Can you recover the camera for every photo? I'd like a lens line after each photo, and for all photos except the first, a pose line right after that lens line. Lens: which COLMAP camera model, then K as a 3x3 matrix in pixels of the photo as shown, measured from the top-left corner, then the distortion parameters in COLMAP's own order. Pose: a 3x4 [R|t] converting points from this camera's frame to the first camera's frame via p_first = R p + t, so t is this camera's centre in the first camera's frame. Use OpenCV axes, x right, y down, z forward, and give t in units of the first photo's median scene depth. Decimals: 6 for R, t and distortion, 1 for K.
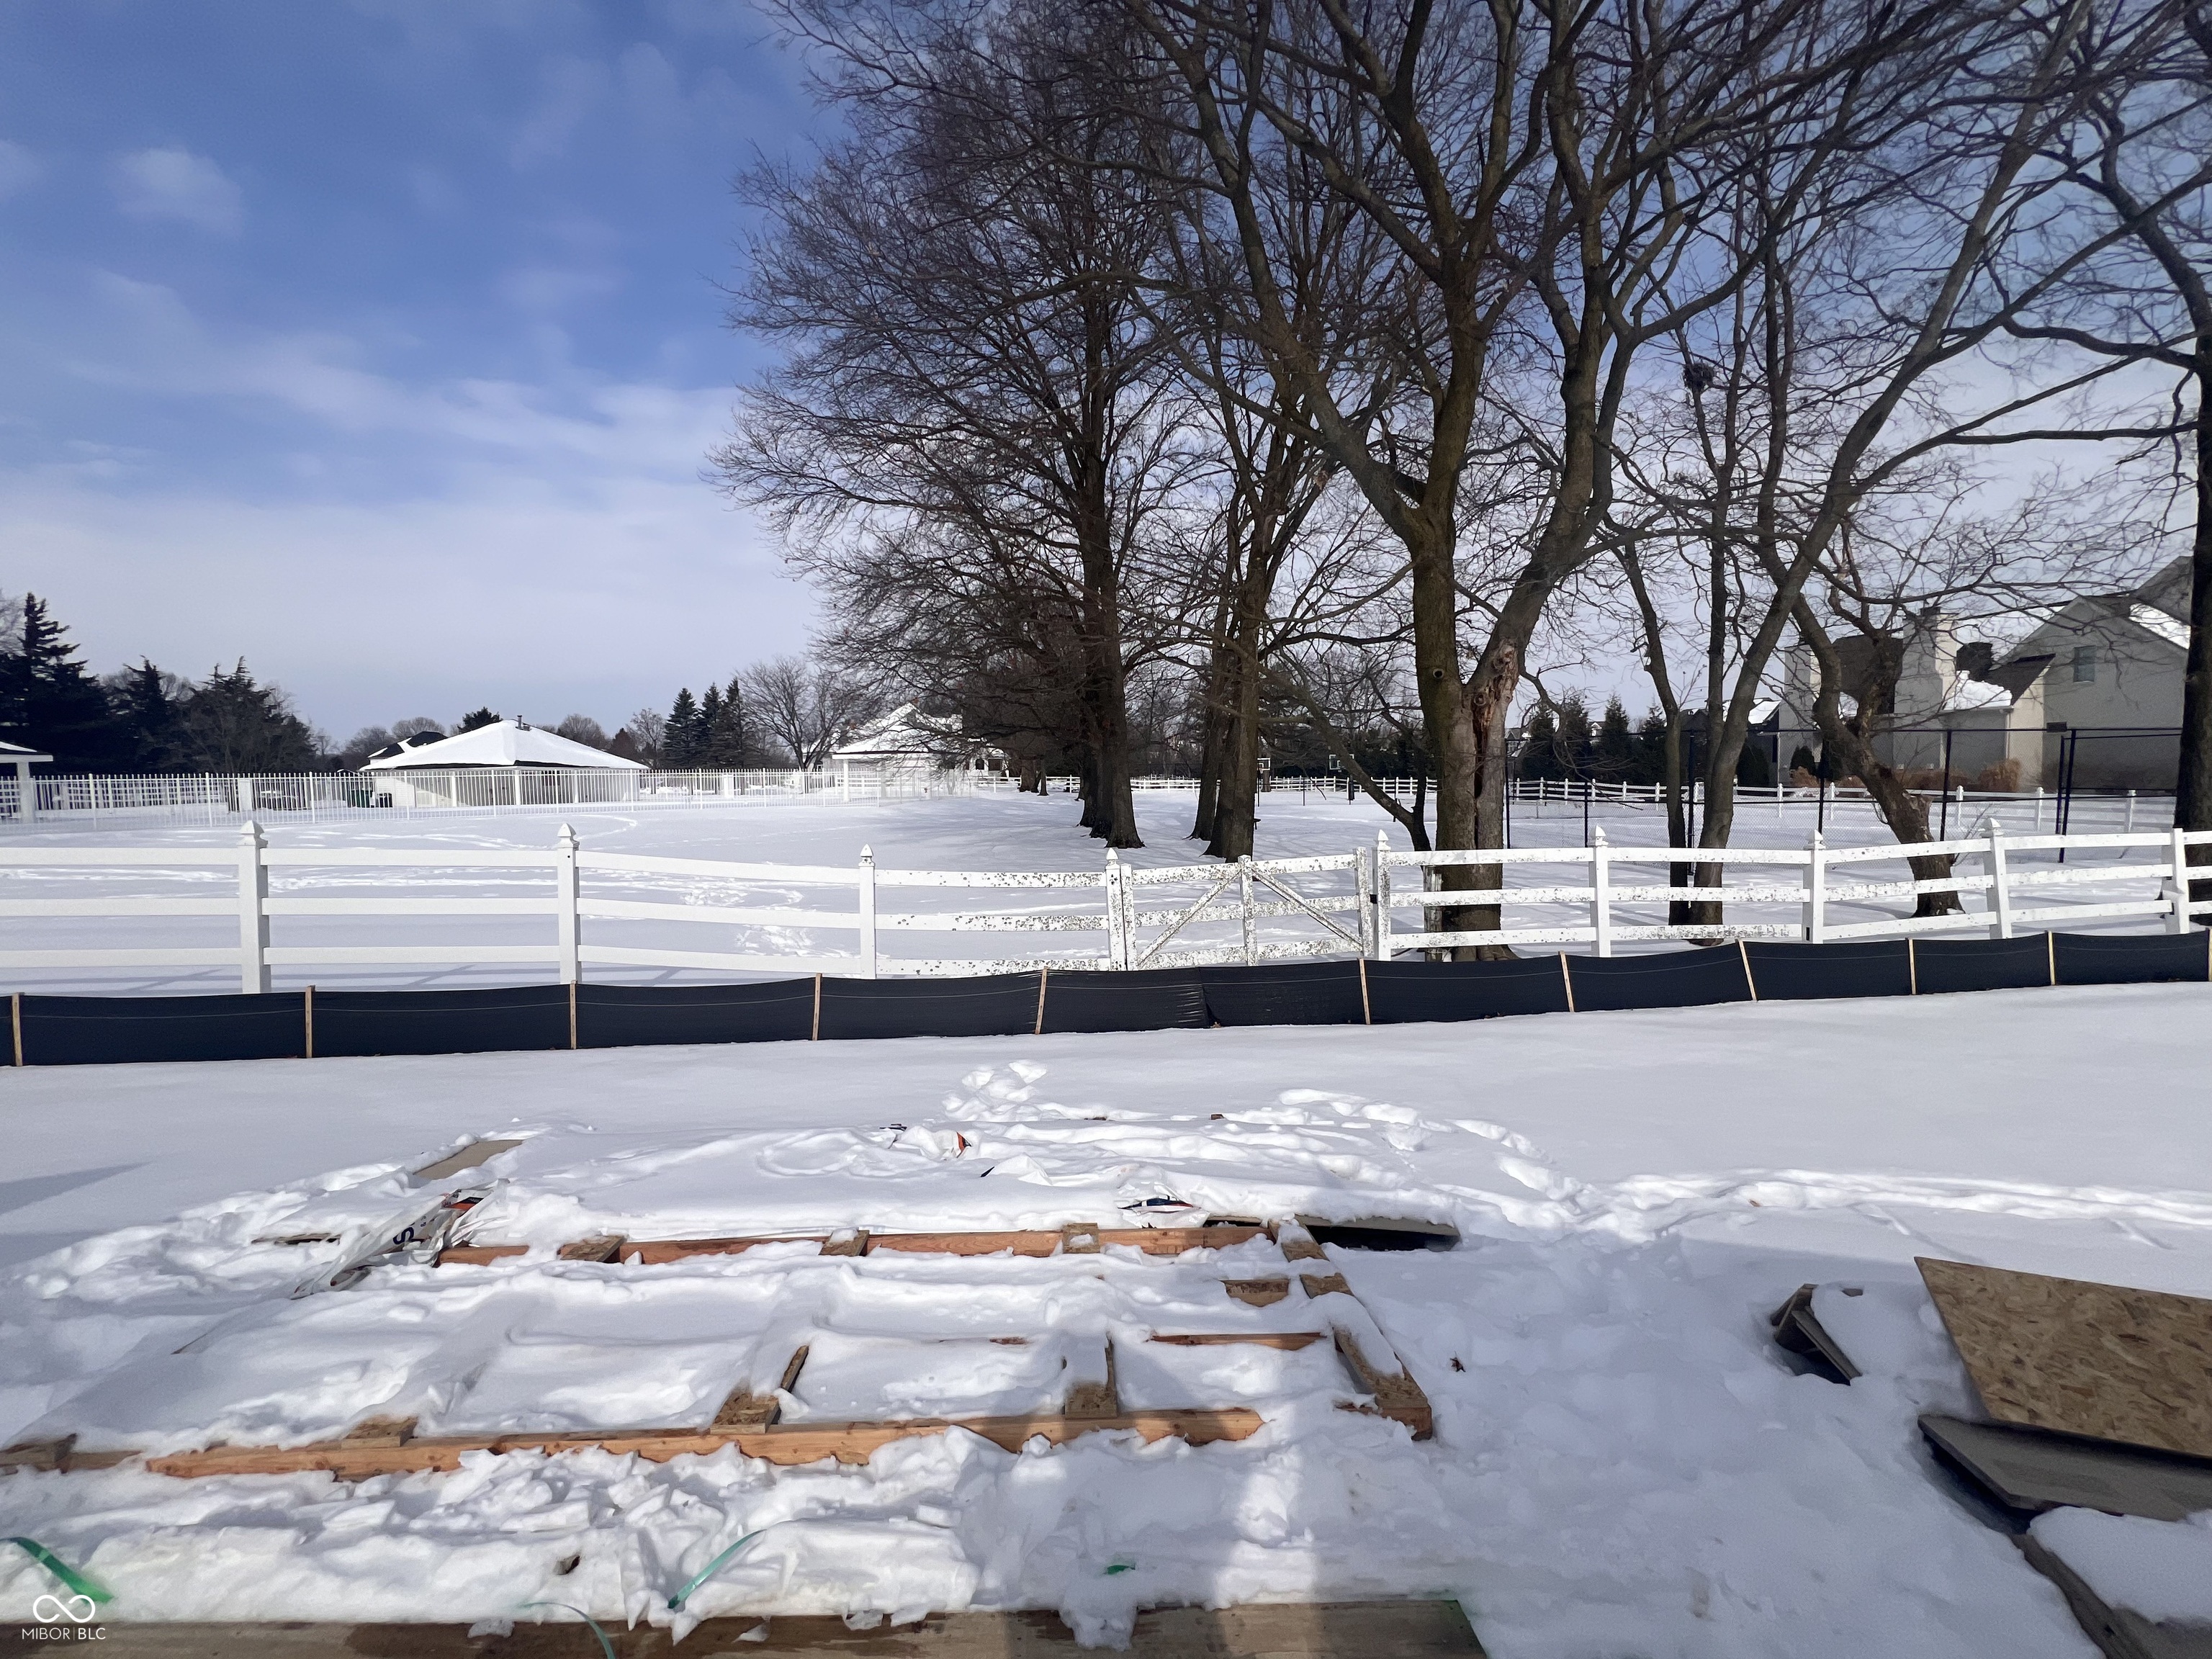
lens RADIAL K [[882.0, 0, 1101.4], [0, 882.0, 825.4], [0, 0, 1]] dist [-0.000545, -0.000234]
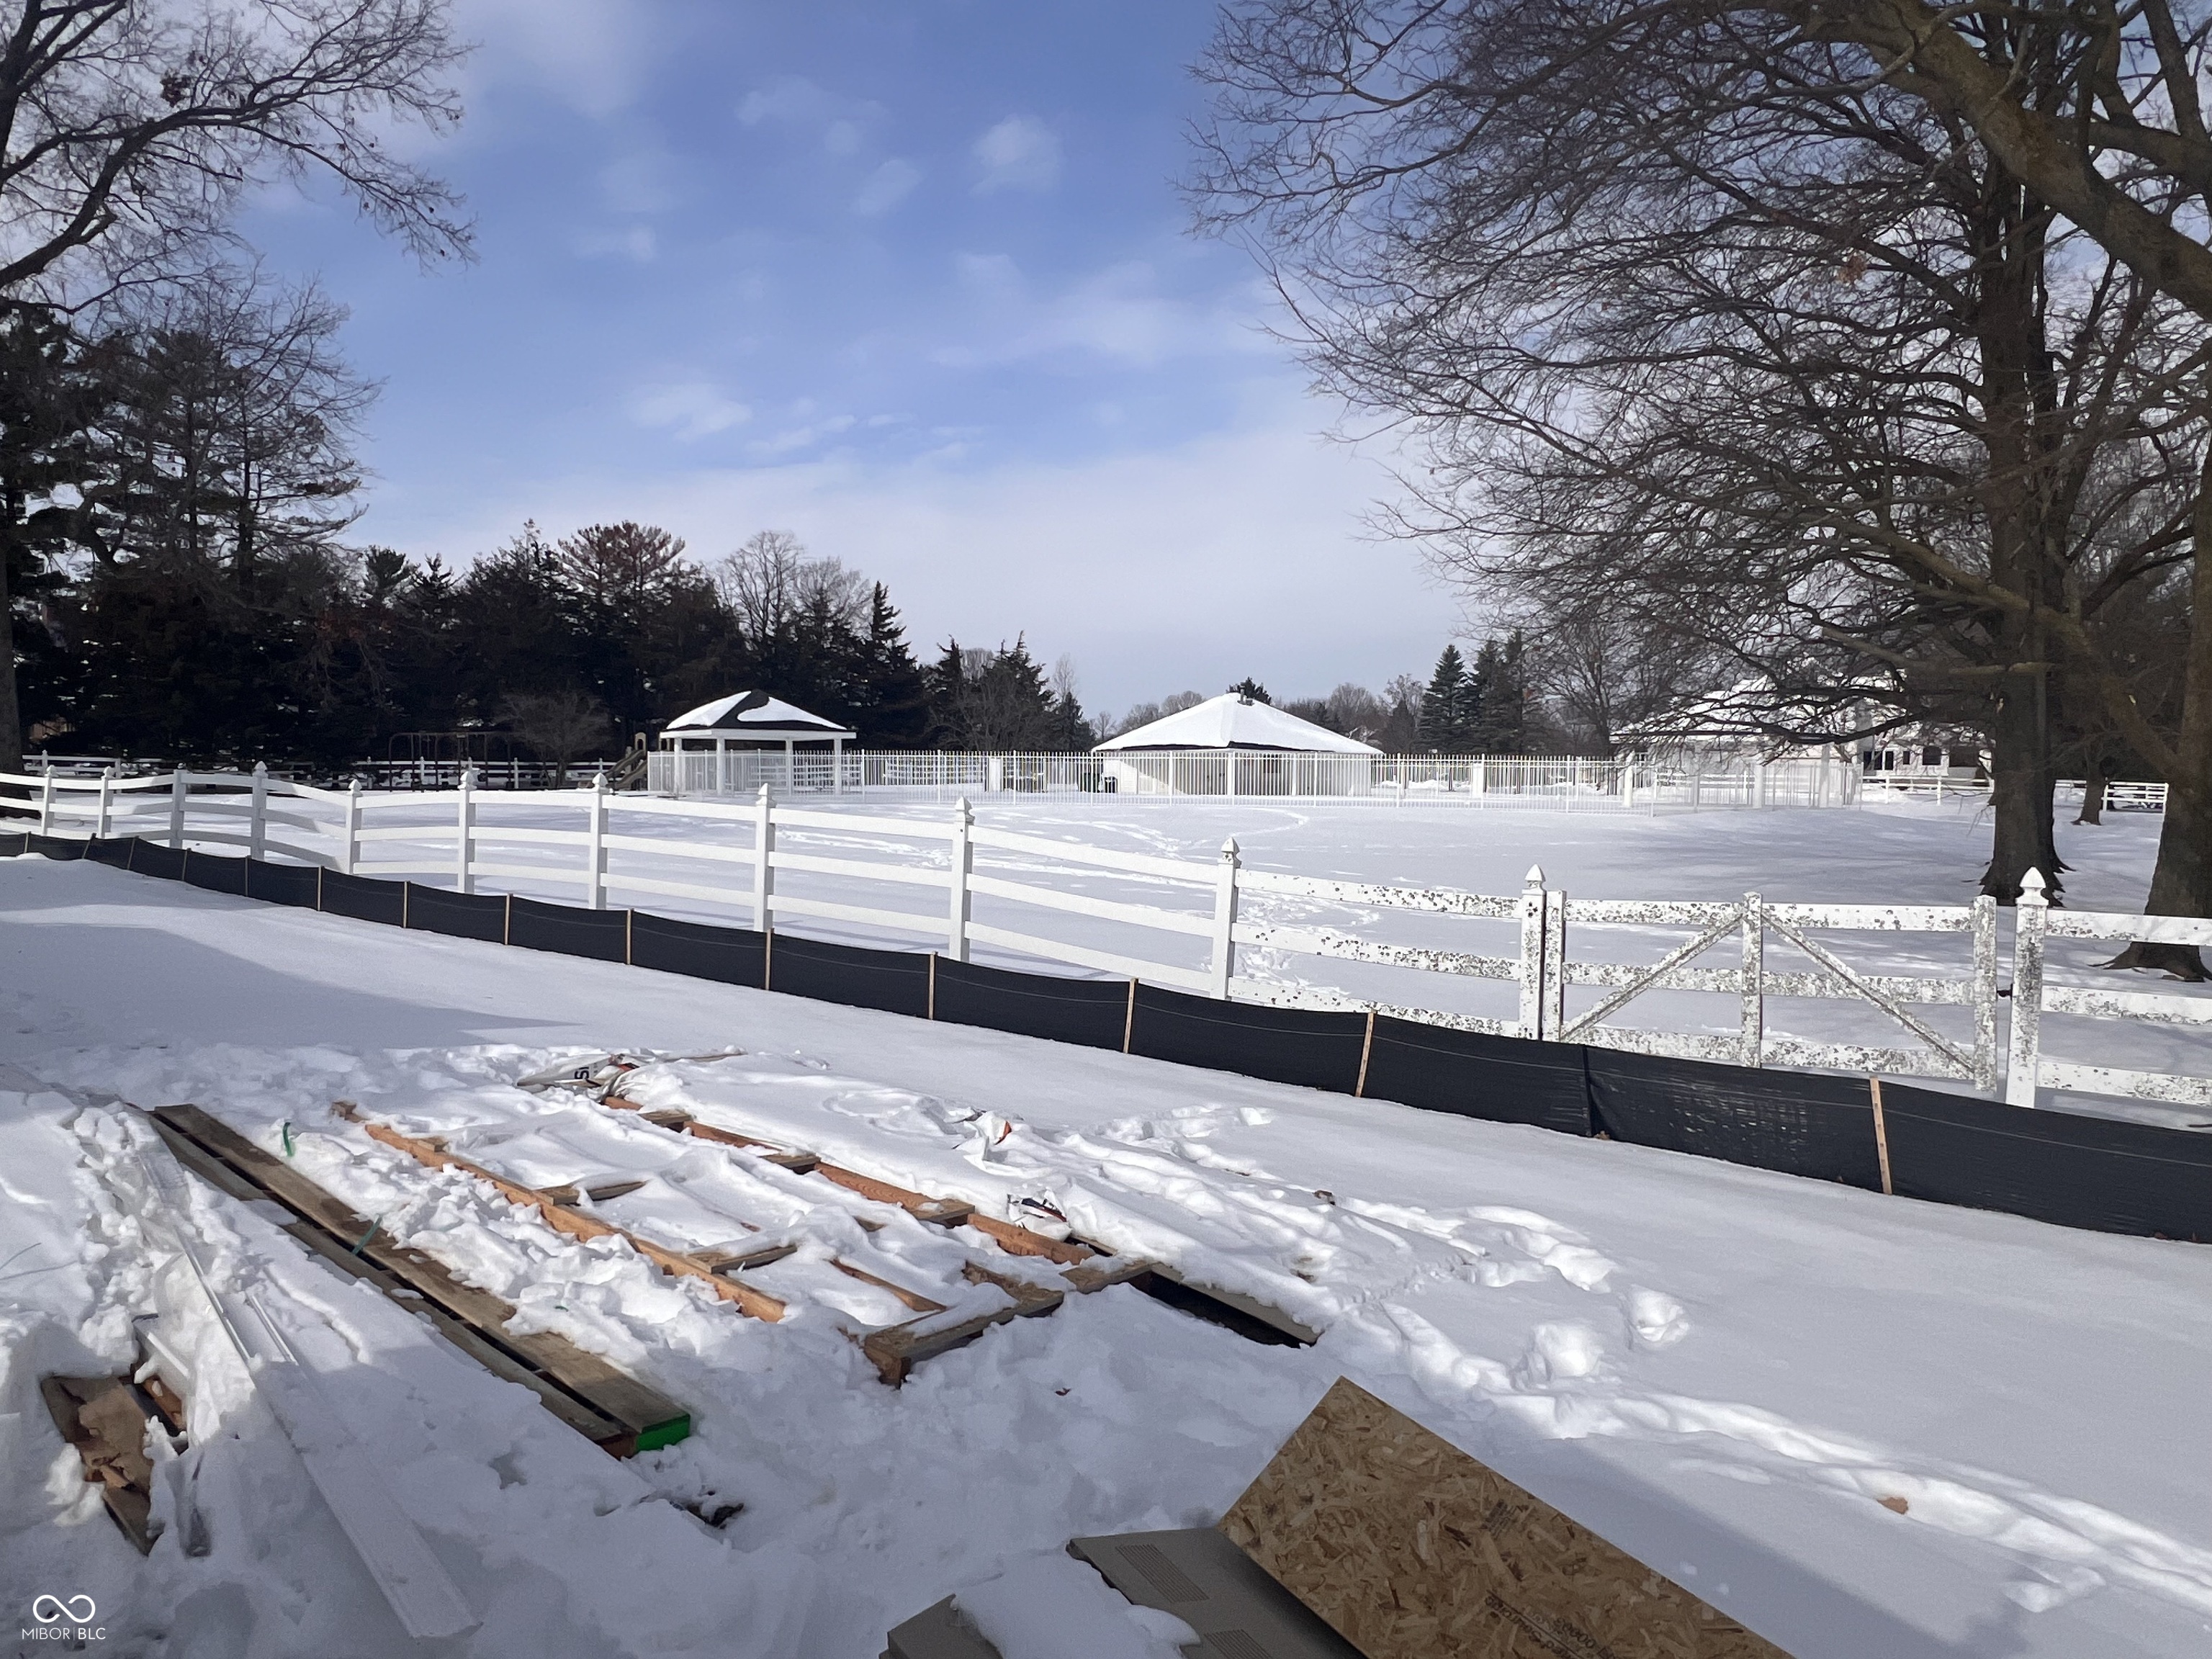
lens RADIAL K [[1310.3, 0, 1104.3], [0, 1310.3, 831.1], [0, 0, 1]] dist [0.003483, -0.001844]
pose [[0.746259, 0.053616, -0.663493, 0.431159], [-0.059309, 0.998142, 0.013950, 0.004645], [0.663008, 0.028941, 0.748053, 0.002029]]
